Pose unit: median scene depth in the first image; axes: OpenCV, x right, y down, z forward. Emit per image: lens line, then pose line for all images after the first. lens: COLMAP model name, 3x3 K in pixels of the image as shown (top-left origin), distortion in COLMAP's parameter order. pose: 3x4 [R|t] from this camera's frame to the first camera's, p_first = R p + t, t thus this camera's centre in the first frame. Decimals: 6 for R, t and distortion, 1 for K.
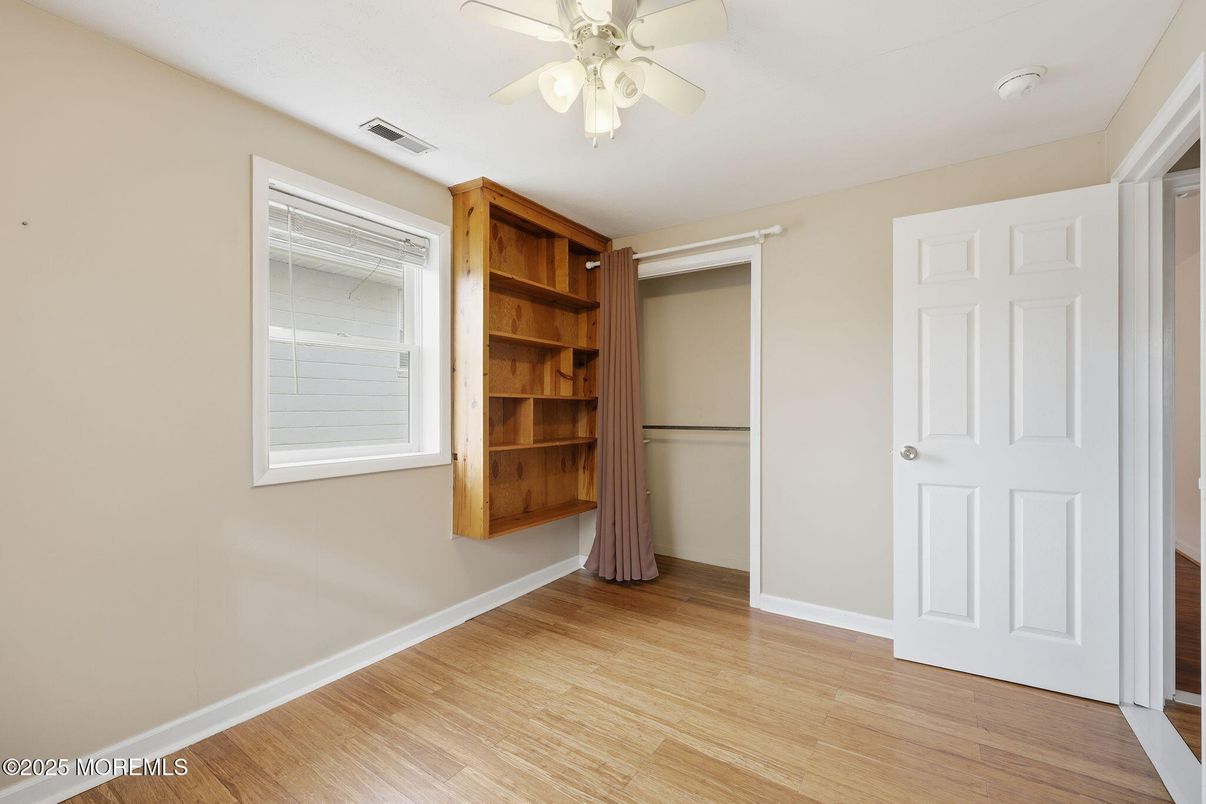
lens RADIAL K [[497.5, 0, 602.5], [0, 497.5, 406.1], [0, 0, 1]] dist [0.000740, 0.001379]
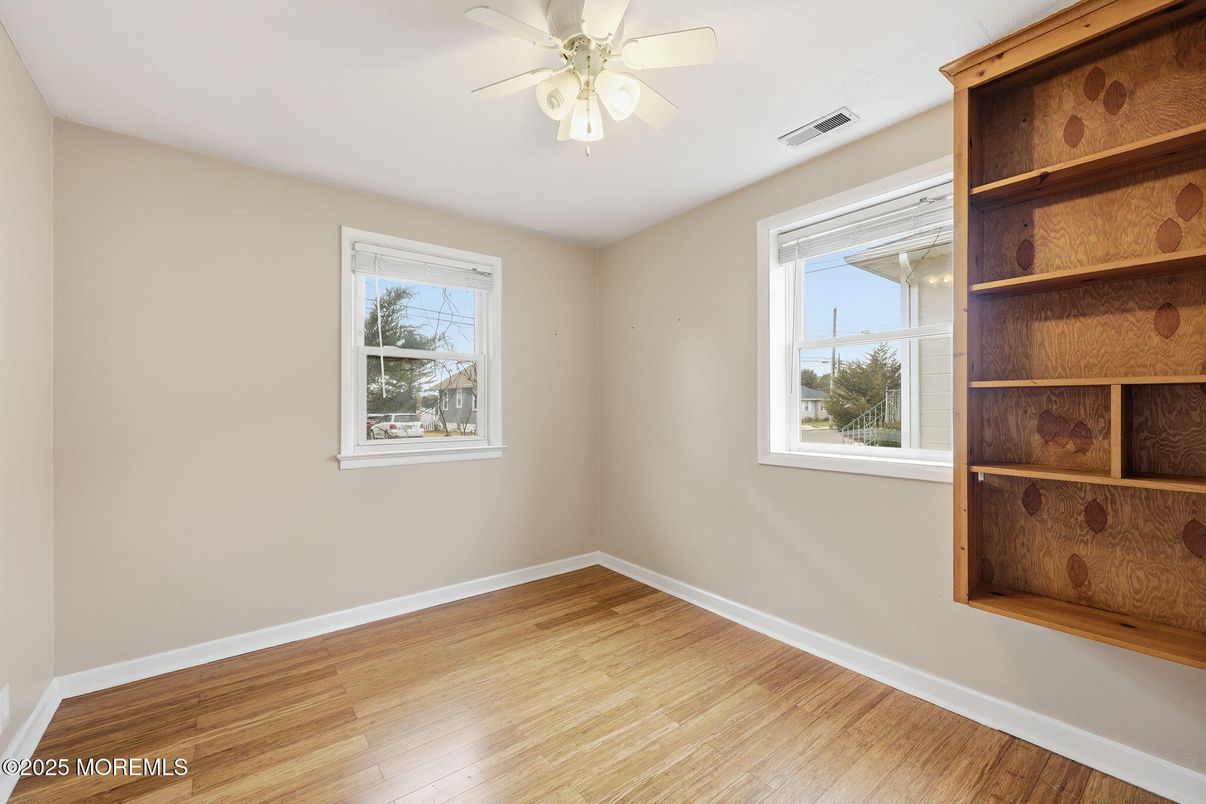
lens RADIAL K [[497.5, 0, 610.1], [0, 497.5, 405.0], [0, 0, 1]] dist [0.000740, 0.001379]
pose [[-0.289431, -0.002824, -0.957195, 0.610653], [0.007283, 0.999960, -0.005153, 0.003280], [0.957171, -0.008463, -0.289399, 0.847505]]
